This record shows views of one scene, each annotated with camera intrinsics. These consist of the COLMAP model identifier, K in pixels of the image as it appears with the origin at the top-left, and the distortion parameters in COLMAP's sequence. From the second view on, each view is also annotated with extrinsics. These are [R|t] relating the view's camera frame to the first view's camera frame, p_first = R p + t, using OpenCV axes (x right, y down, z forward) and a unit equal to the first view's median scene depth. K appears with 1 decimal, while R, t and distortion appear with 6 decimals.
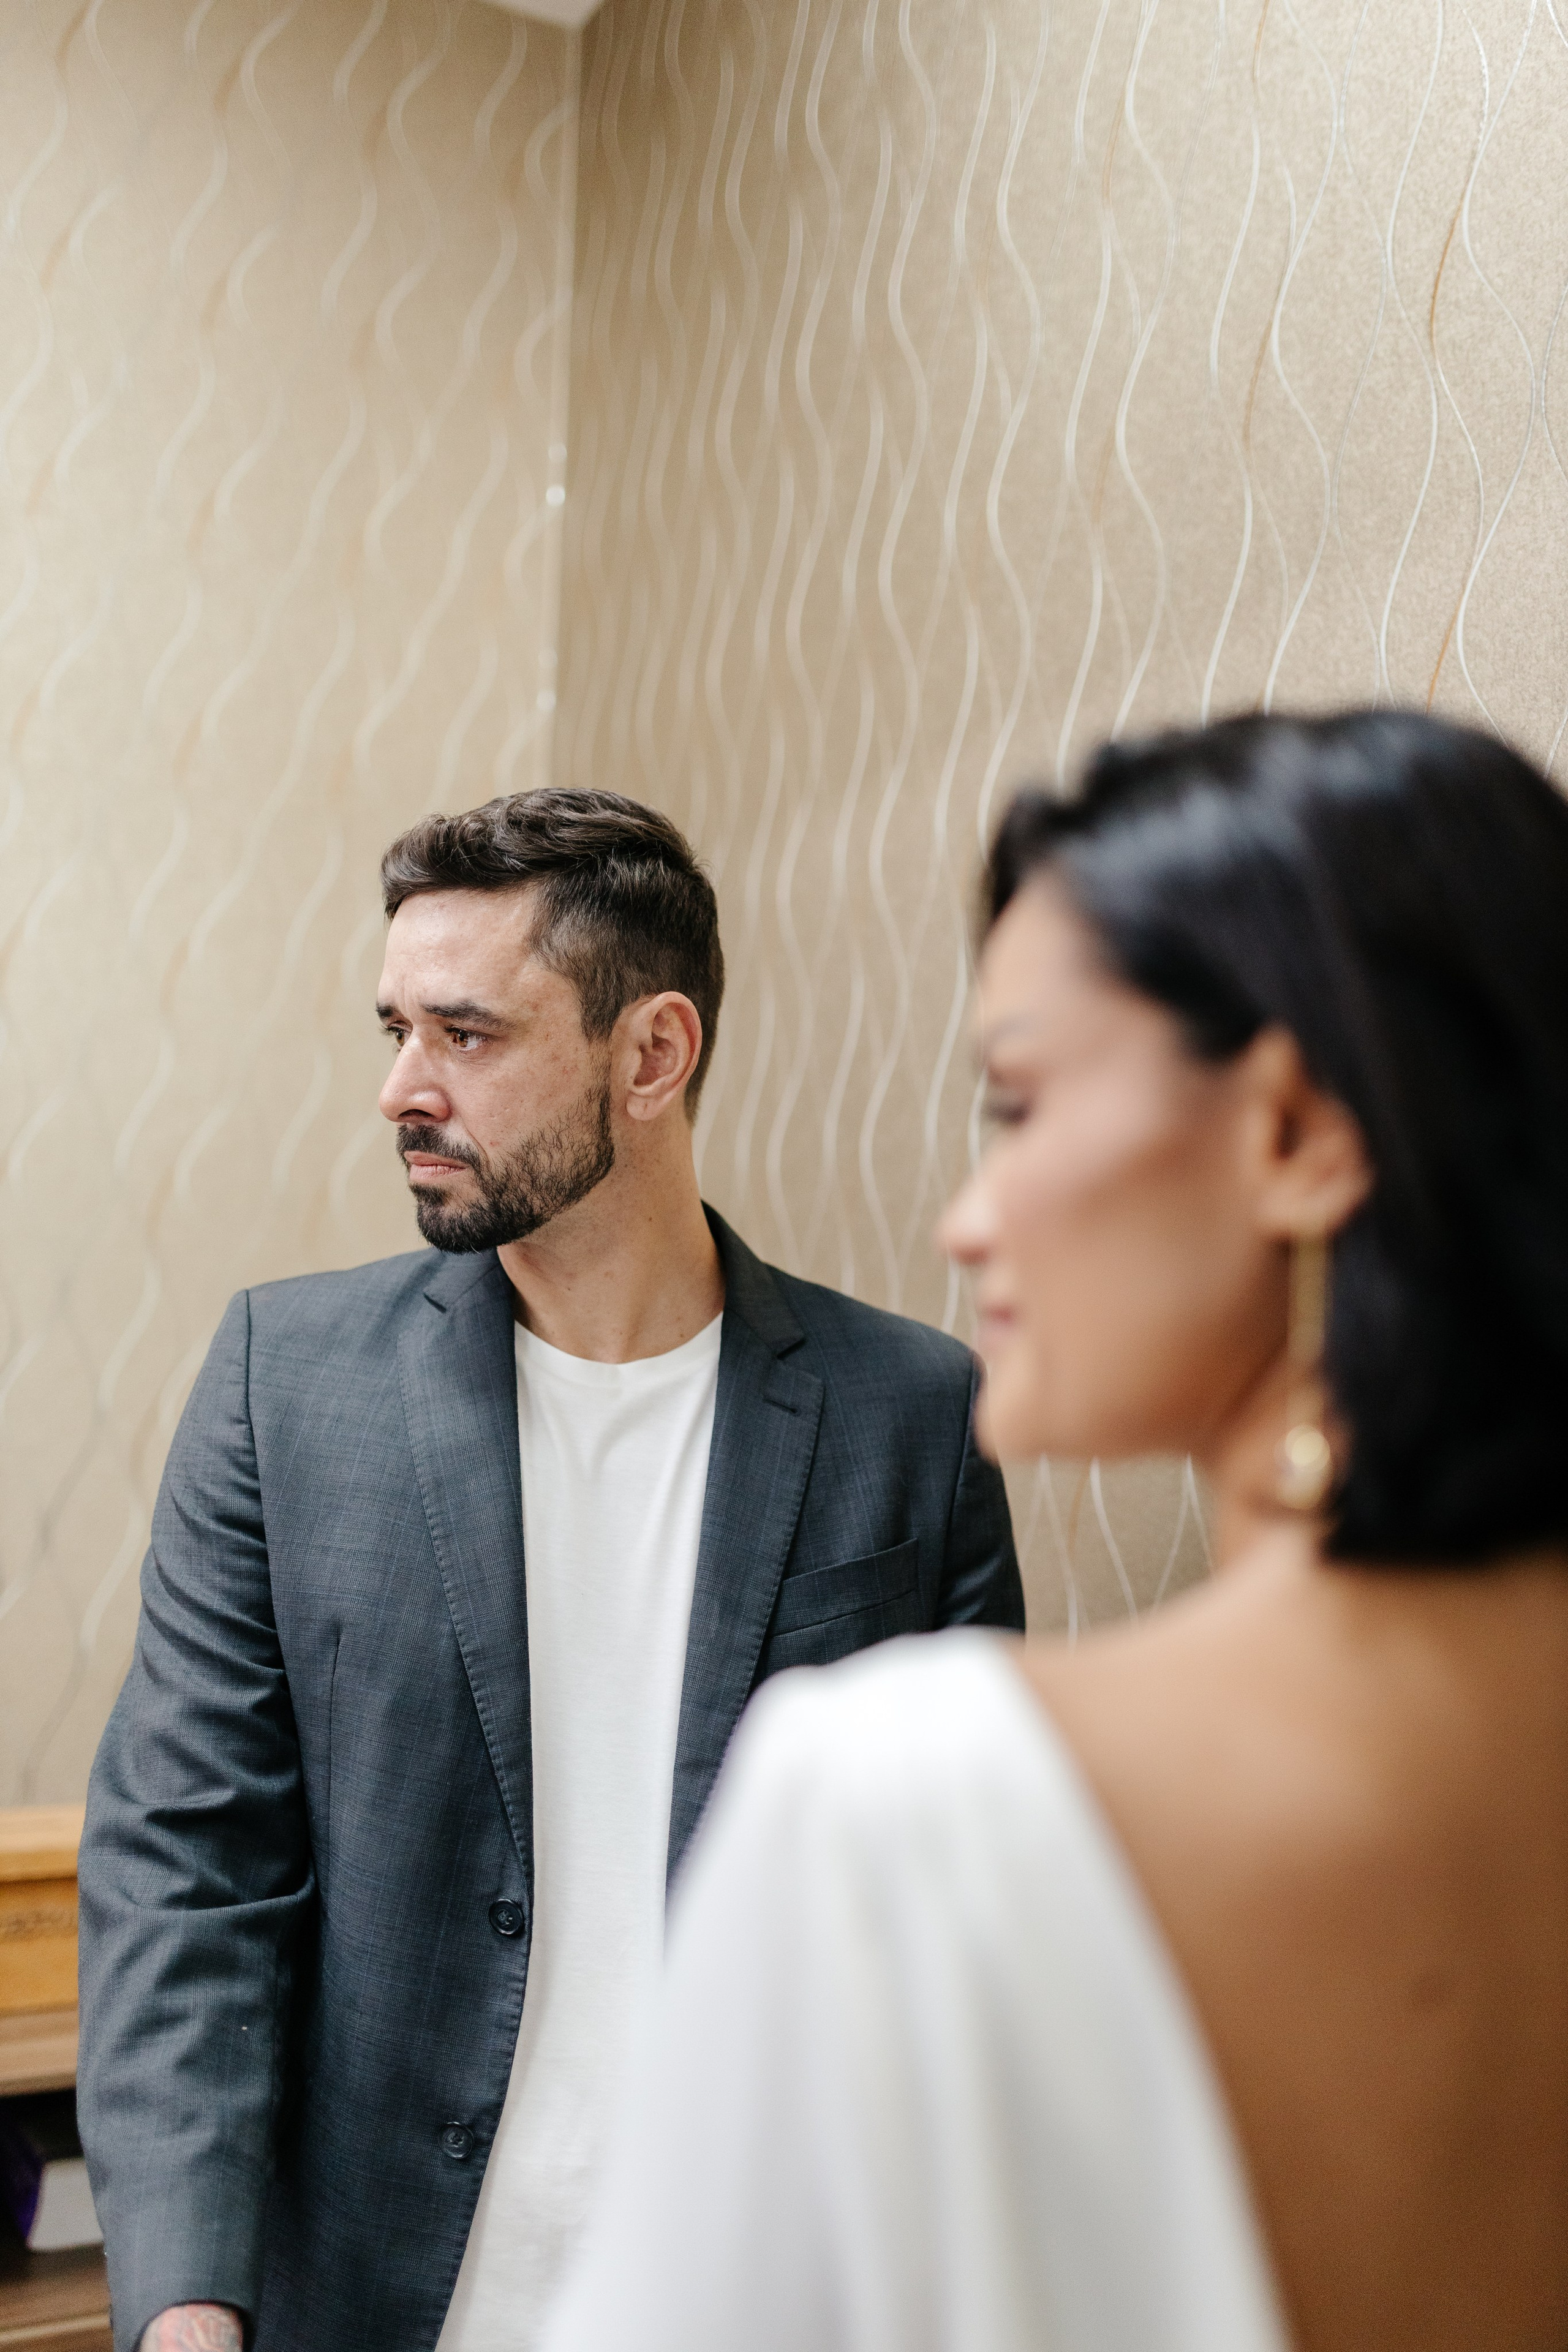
lens RADIAL K [[2225.1, 0, 766.8], [0, 2225.1, 1171.6], [0, 0, 1]] dist [0.022311, 0.000000]
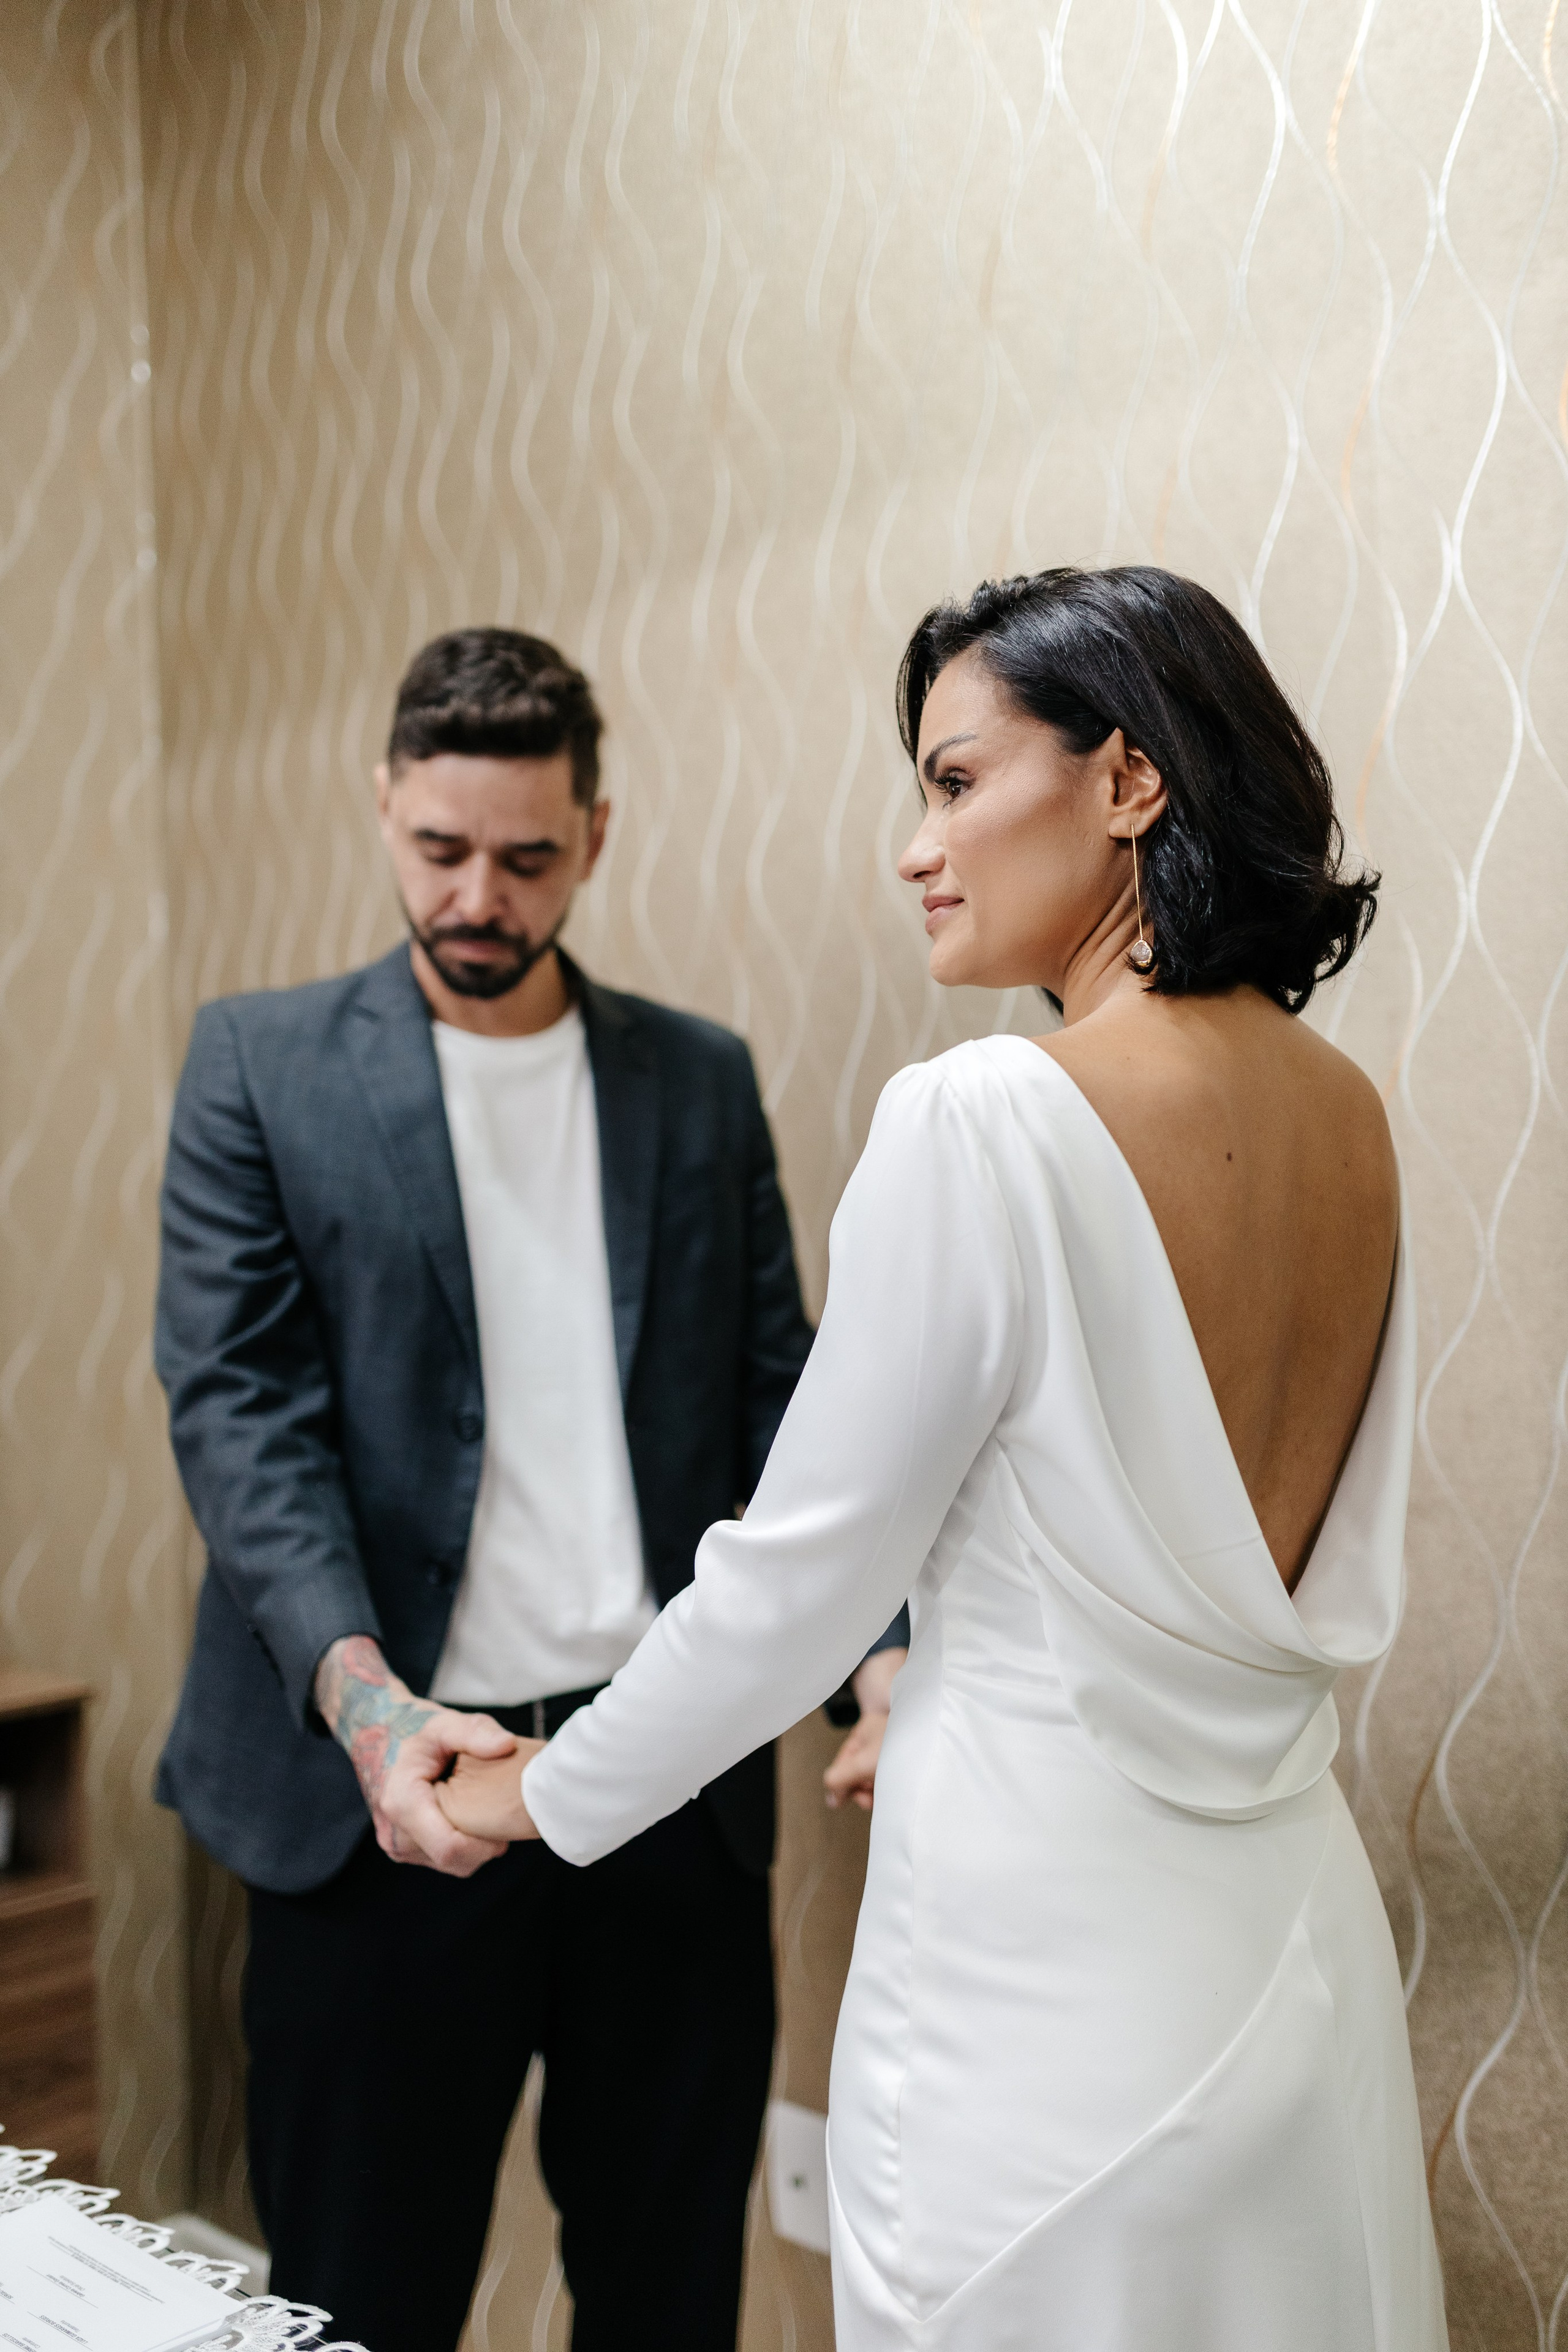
lens RADIAL K [[2225.1, 0, 782.4], [0, 2225.1, 1173.8], [0, 0, 1]] dist [0.022311, 0.000000]
pose [[0.953321, -0.061173, 0.295696, -0.331432], [0.045146, 0.997132, 0.060736, 0.096016], [-0.298564, -0.044551, 0.953349, -0.408620]]
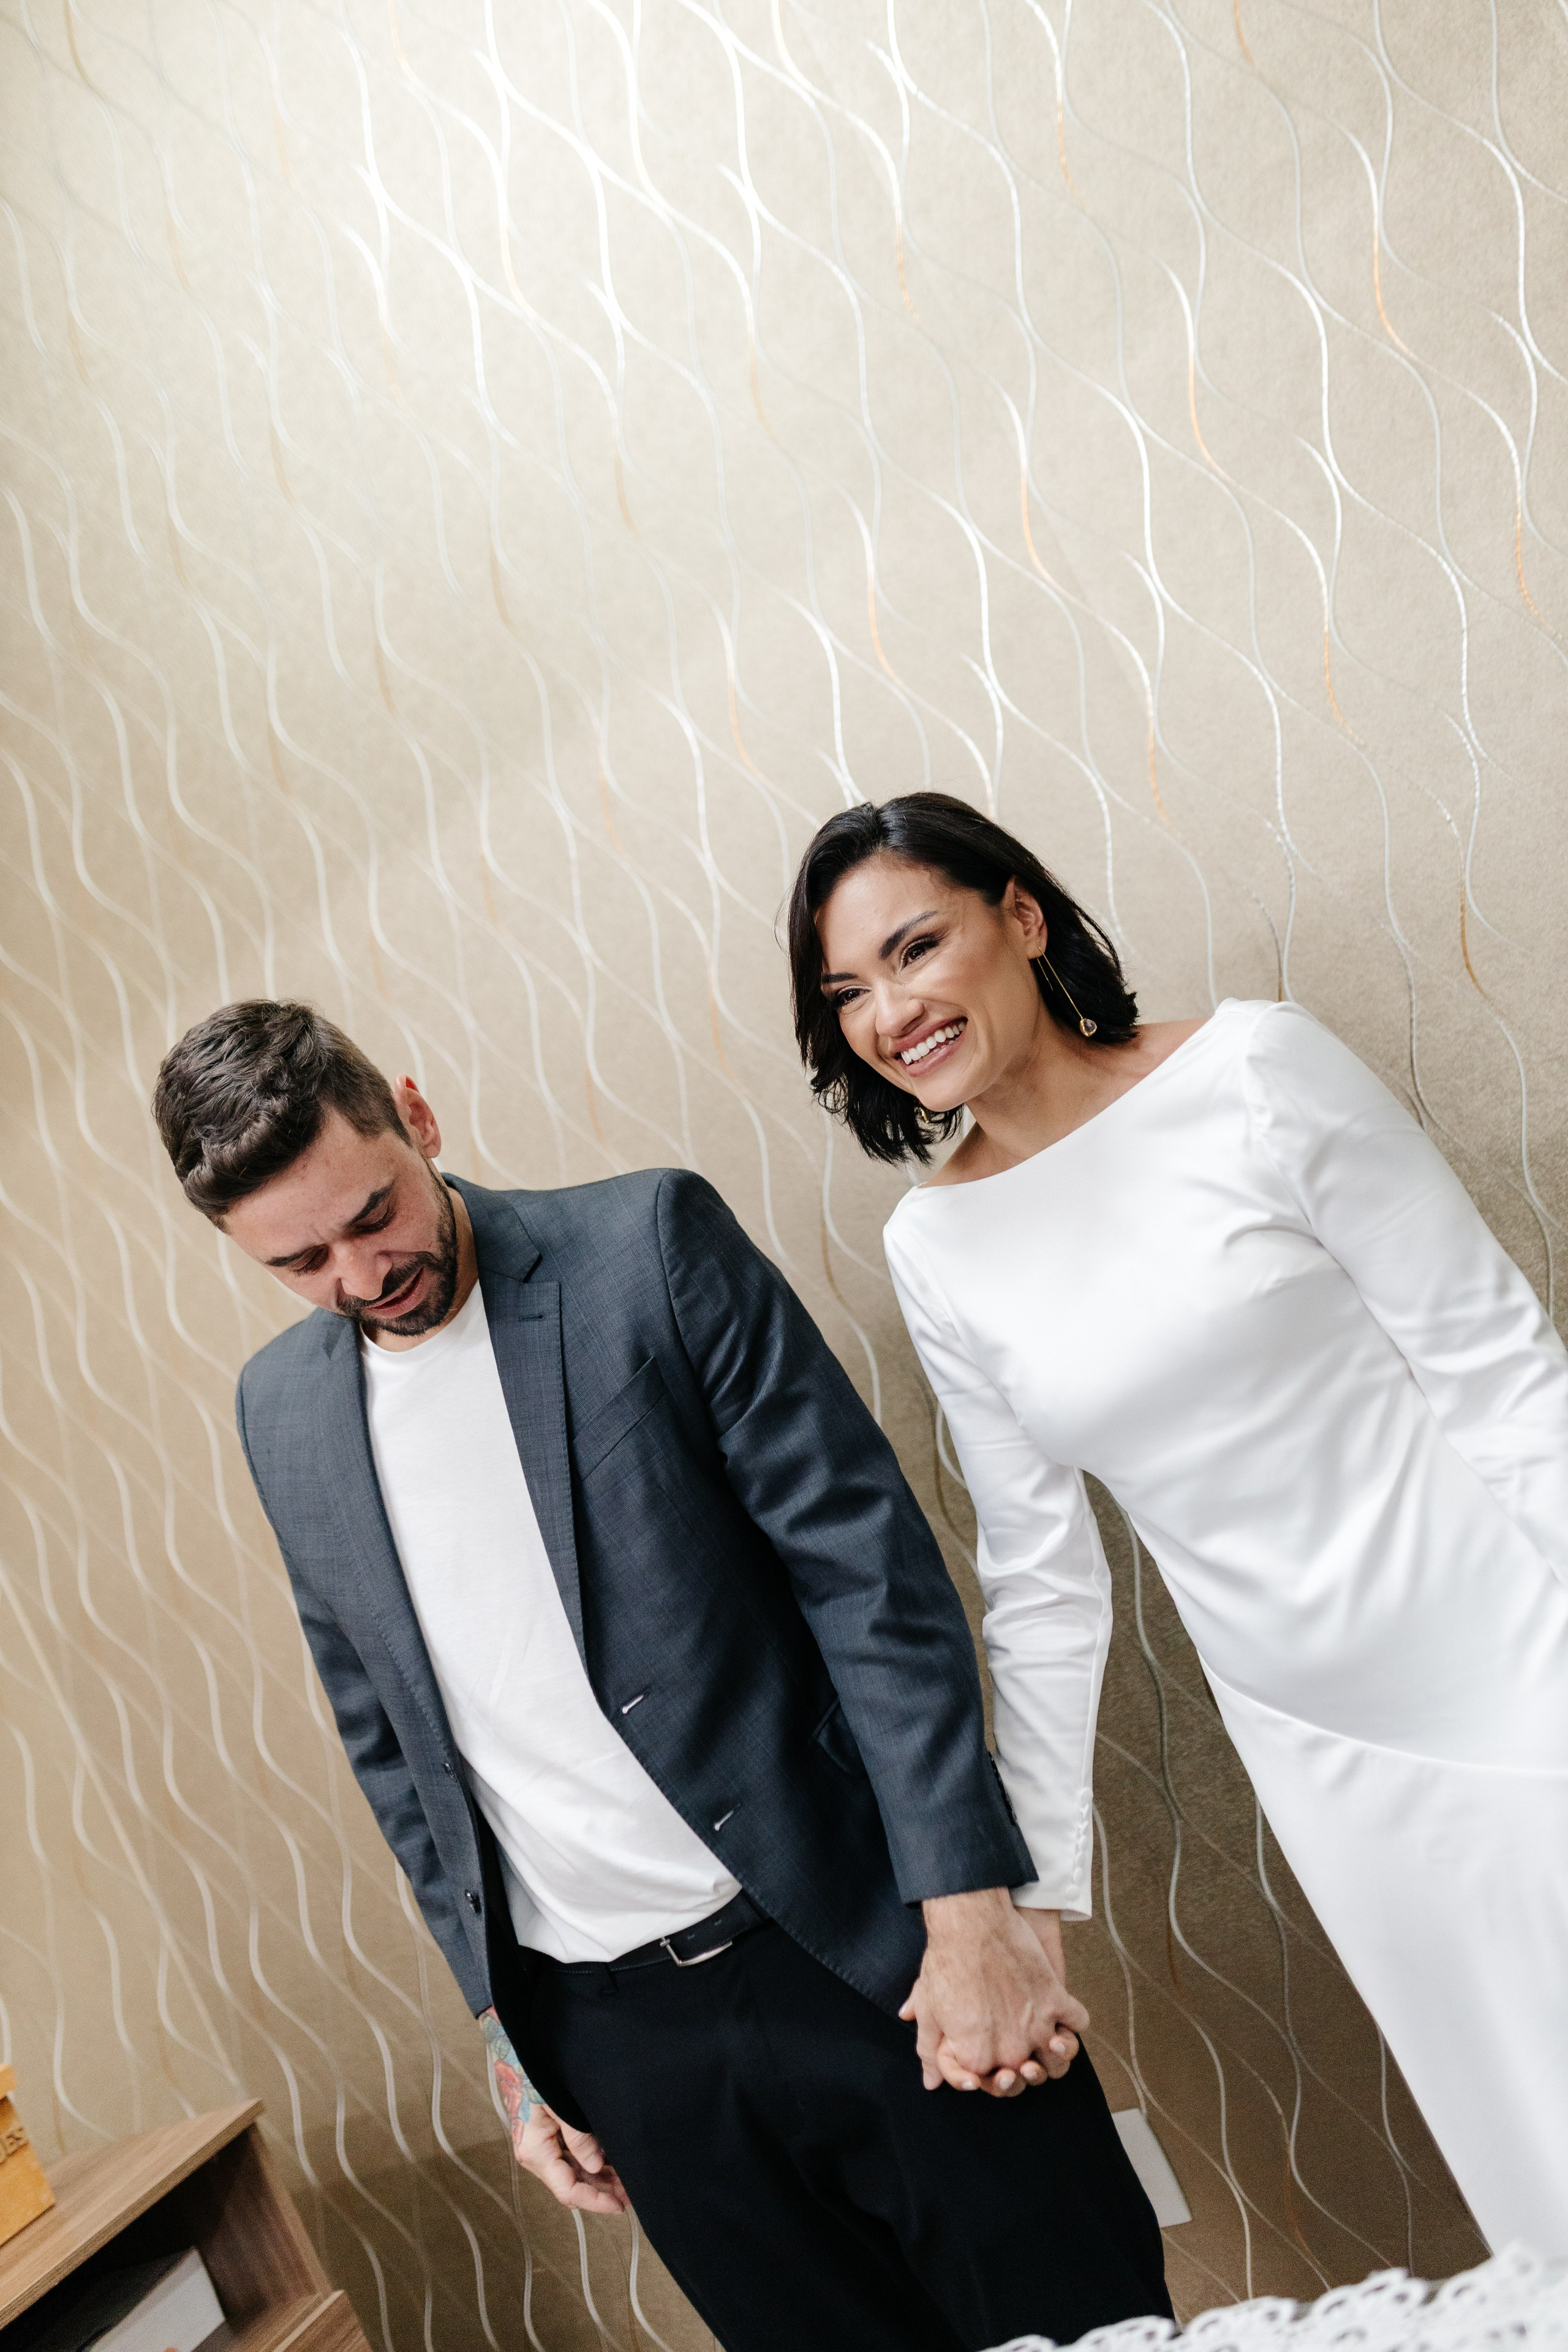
lens RADIAL K [[2225.1, 0, 781.1], [0, 2225.1, 1176.5], [0, 0, 1]] dist [0.022311, 0.000000]
pose [[0.748357, -0.375782, 0.546580, -0.785226], [0.421463, 0.905697, 0.045628, 0.023088], [-0.512182, 0.196217, 0.836163, -0.351946]]
